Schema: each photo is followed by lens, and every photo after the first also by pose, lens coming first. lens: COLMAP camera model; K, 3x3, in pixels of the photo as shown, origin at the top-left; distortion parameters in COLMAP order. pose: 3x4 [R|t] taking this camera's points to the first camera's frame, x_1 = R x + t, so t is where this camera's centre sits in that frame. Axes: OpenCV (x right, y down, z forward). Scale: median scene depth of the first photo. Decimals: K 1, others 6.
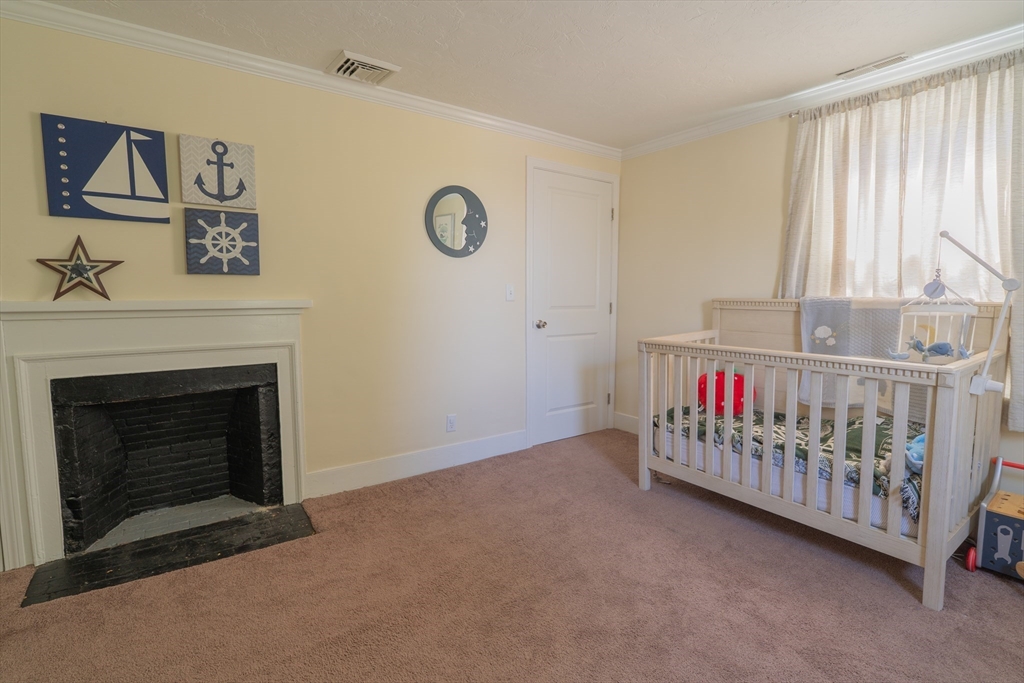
lens RADIAL K [[472.6, 0, 507.2], [0, 472.6, 337.4], [0, 0, 1]] dist [-0.004790, 0.000484]
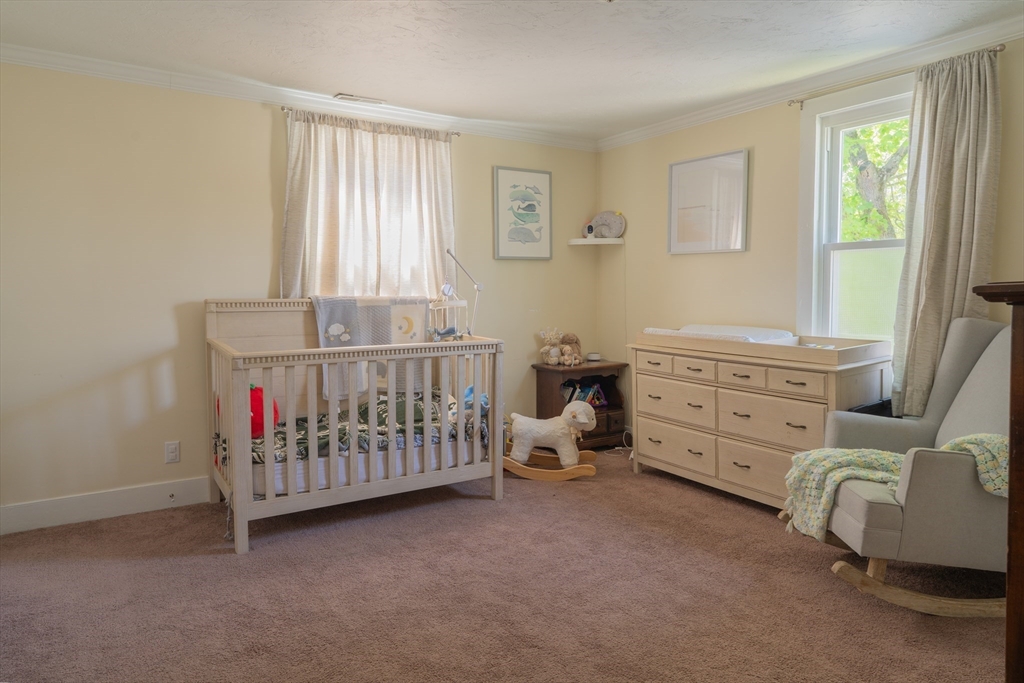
lens RADIAL K [[645.8, 0, 509.2], [0, 645.8, 338.7], [0, 0, 1]] dist [-0.011095, -0.002091]
pose [[0.055193, -0.071923, 0.995882, -0.874290], [0.095229, 0.993235, 0.066454, -0.057955], [-0.993924, 0.091169, 0.061669, 0.614536]]
